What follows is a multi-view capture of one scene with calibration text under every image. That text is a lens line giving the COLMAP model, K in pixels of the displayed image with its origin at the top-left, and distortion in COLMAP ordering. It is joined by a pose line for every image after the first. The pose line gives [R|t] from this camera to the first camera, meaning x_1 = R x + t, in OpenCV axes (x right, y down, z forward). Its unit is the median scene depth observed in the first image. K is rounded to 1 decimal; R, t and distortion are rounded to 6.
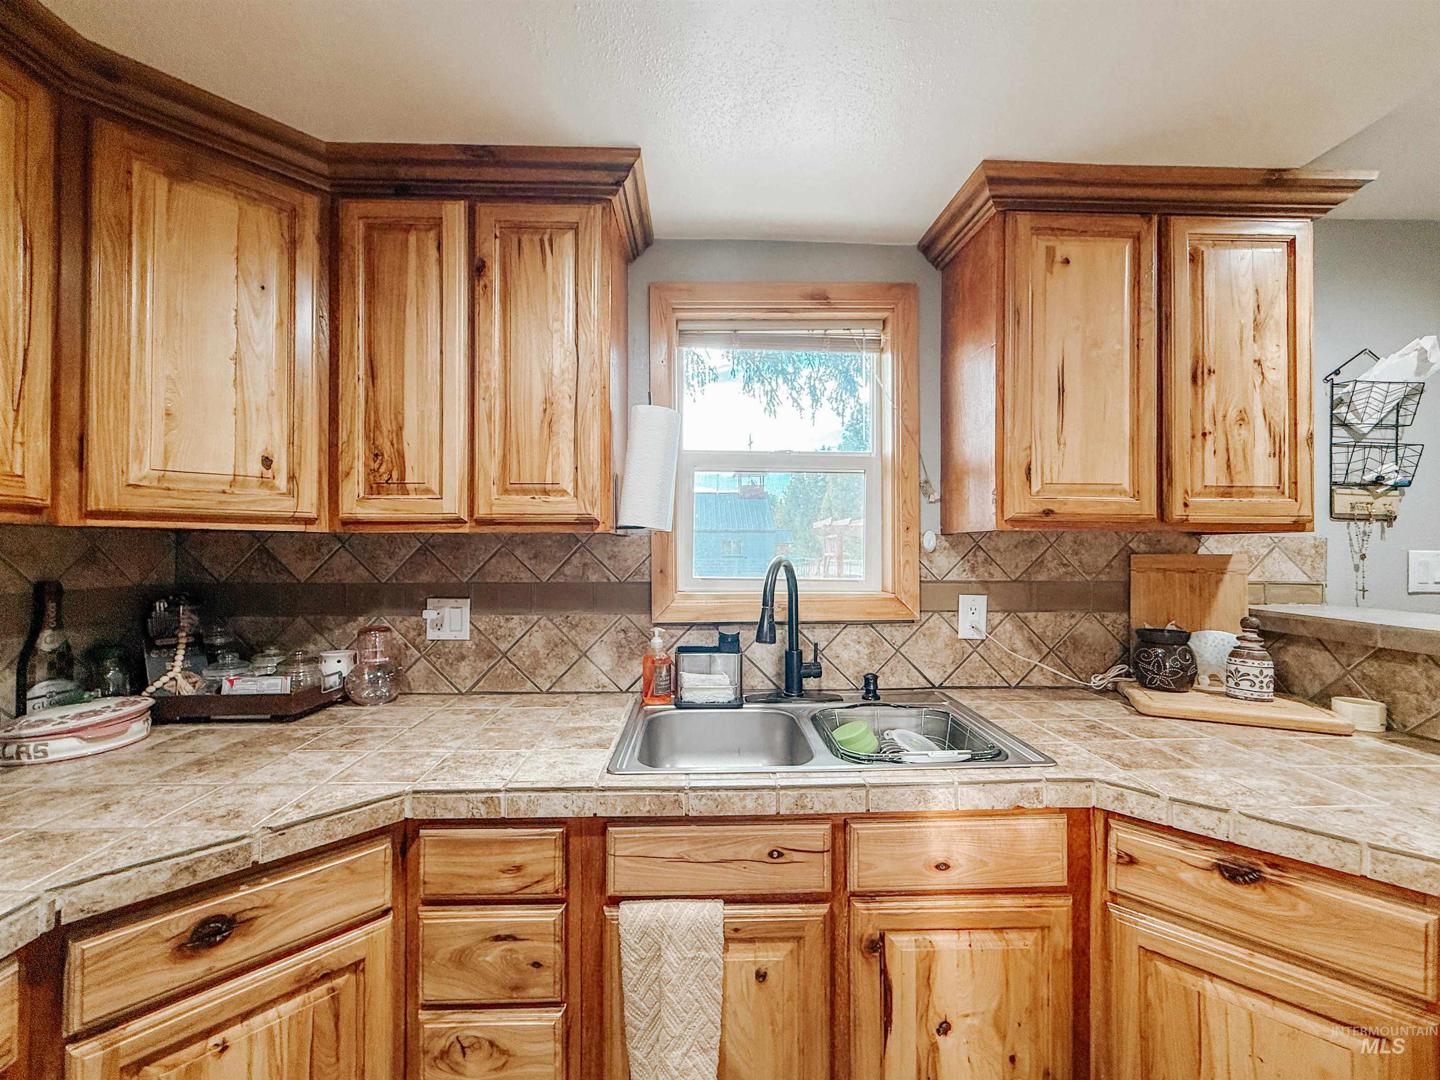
lens RADIAL K [[590.1, 0, 719.9], [0, 590.1, 544.7], [0, 0, 1]] dist [0.000094, -0.000232]
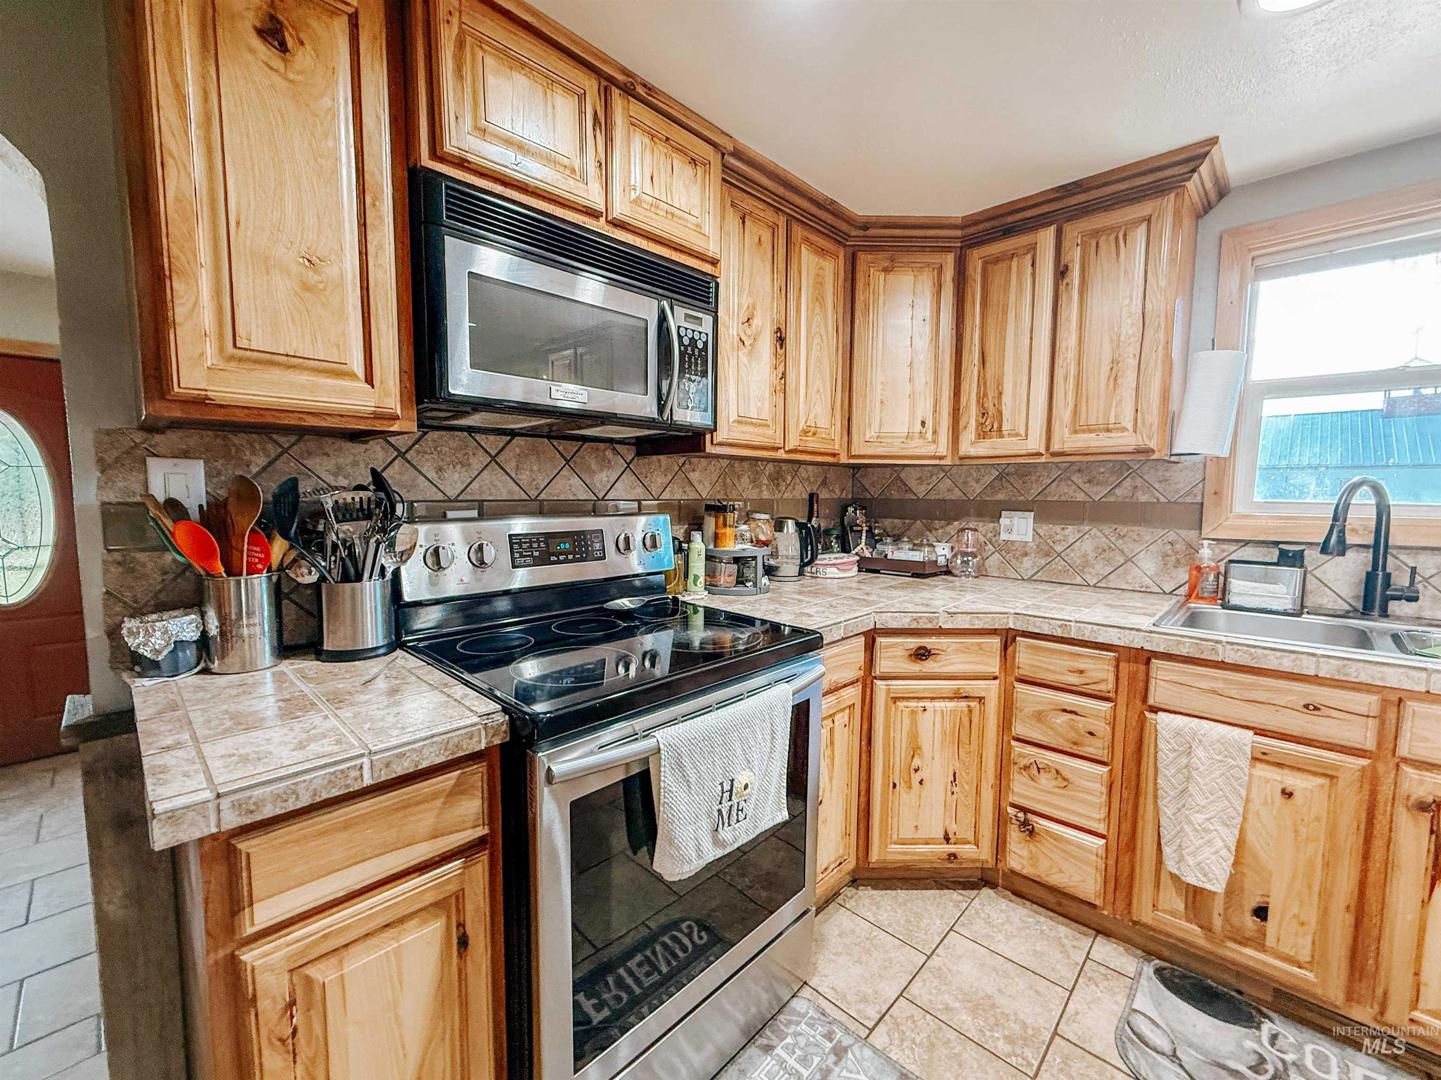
lens RADIAL K [[590.6, 0, 718.6], [0, 590.6, 543.7], [0, 0, 1]] dist [0.000094, -0.000232]
pose [[0.691928, 0.067398, -0.718813, 0.078948], [0.000486, 0.995589, 0.093818, 0.043660], [0.721966, -0.065265, 0.688844, -0.602874]]
